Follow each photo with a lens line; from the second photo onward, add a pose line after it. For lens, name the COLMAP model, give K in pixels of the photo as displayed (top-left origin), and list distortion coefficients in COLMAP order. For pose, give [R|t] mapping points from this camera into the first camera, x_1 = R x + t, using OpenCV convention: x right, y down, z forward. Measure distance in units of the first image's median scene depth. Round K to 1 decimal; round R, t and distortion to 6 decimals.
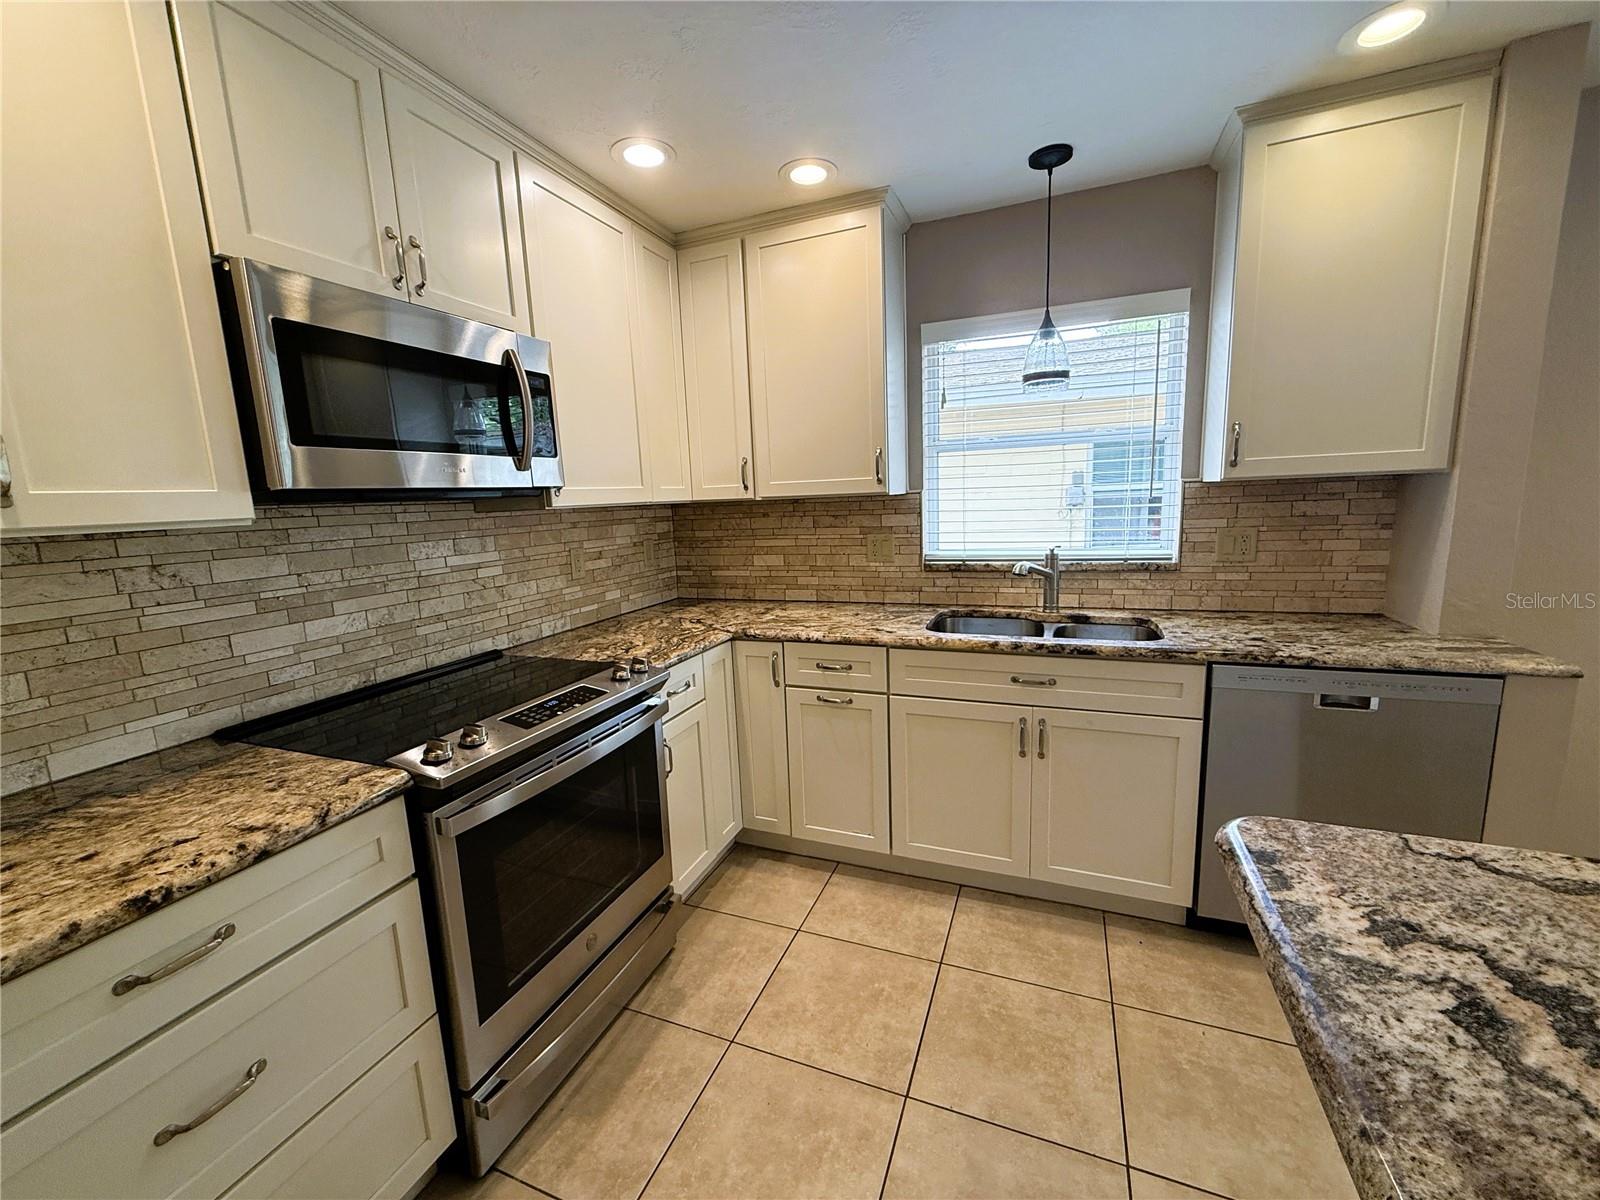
lens RADIAL K [[638.0, 0, 797.3], [0, 638.0, 599.0], [0, 0, 1]] dist [-0.000027, 0.000240]
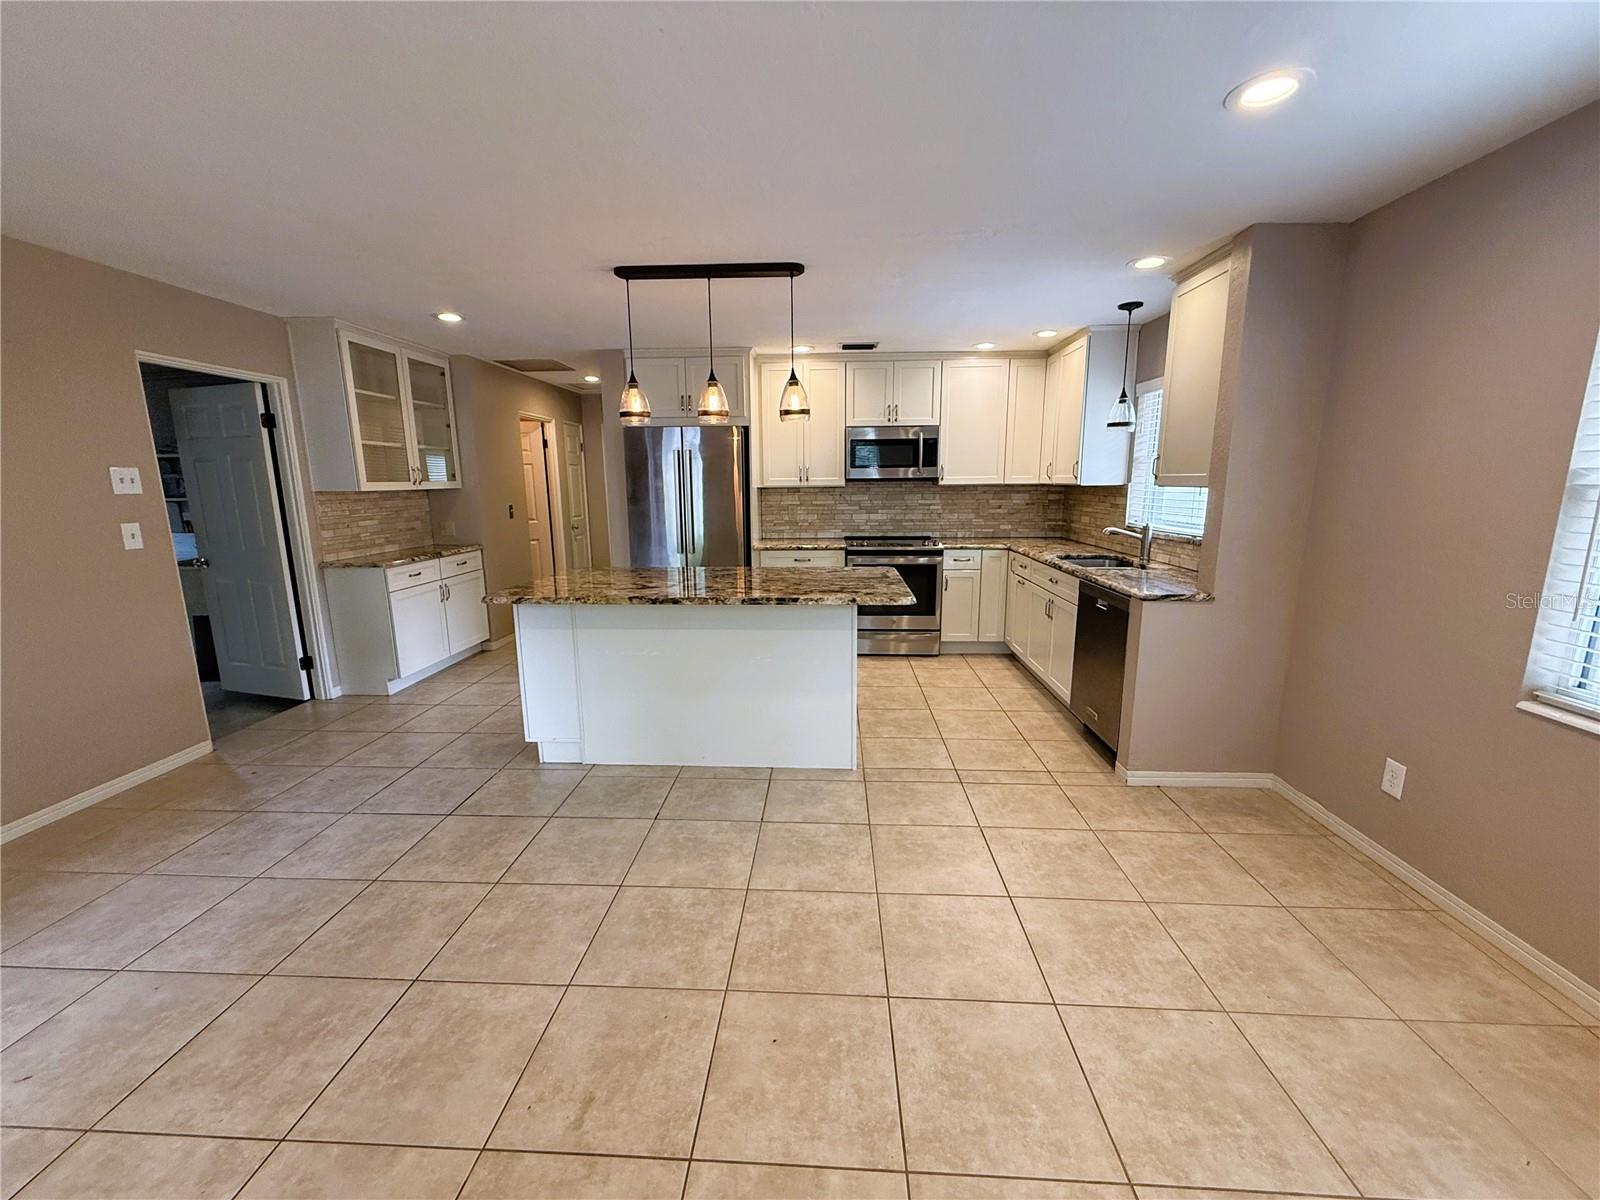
lens RADIAL K [[638.0, 0, 797.3], [0, 638.0, 599.0], [0, 0, 1]] dist [-0.000027, 0.000240]
pose [[0.326753, 0.211957, -0.921036, 1.937459], [-0.154872, 0.973363, 0.169055, -0.031864], [0.932334, 0.087404, 0.350875, -0.461113]]
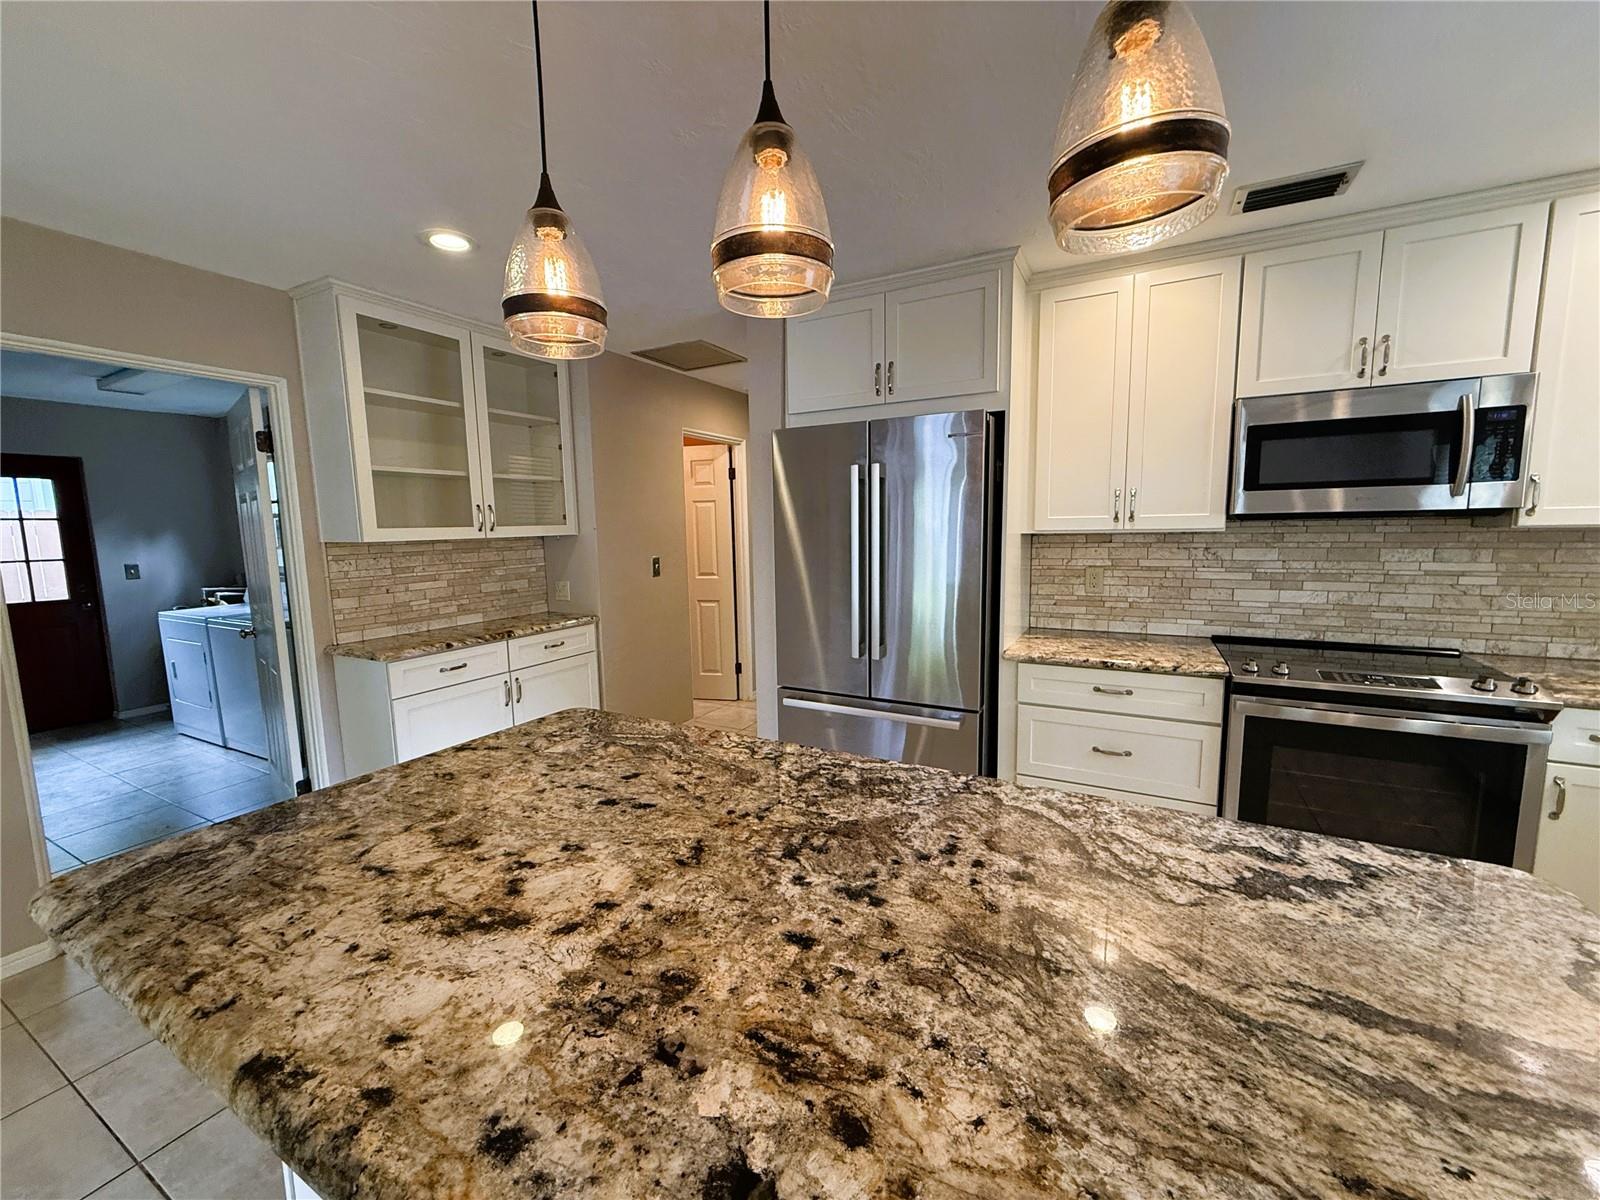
lens RADIAL K [[636.6, 0, 796.0], [0, 636.6, 600.8], [0, 0, 1]] dist [0.000169, 0.000118]
pose [[-0.109417, 0.163204, -0.980506, 0.758577], [-0.136202, 0.974663, 0.177430, -0.045120], [0.984620, 0.152961, -0.084416, -0.065523]]
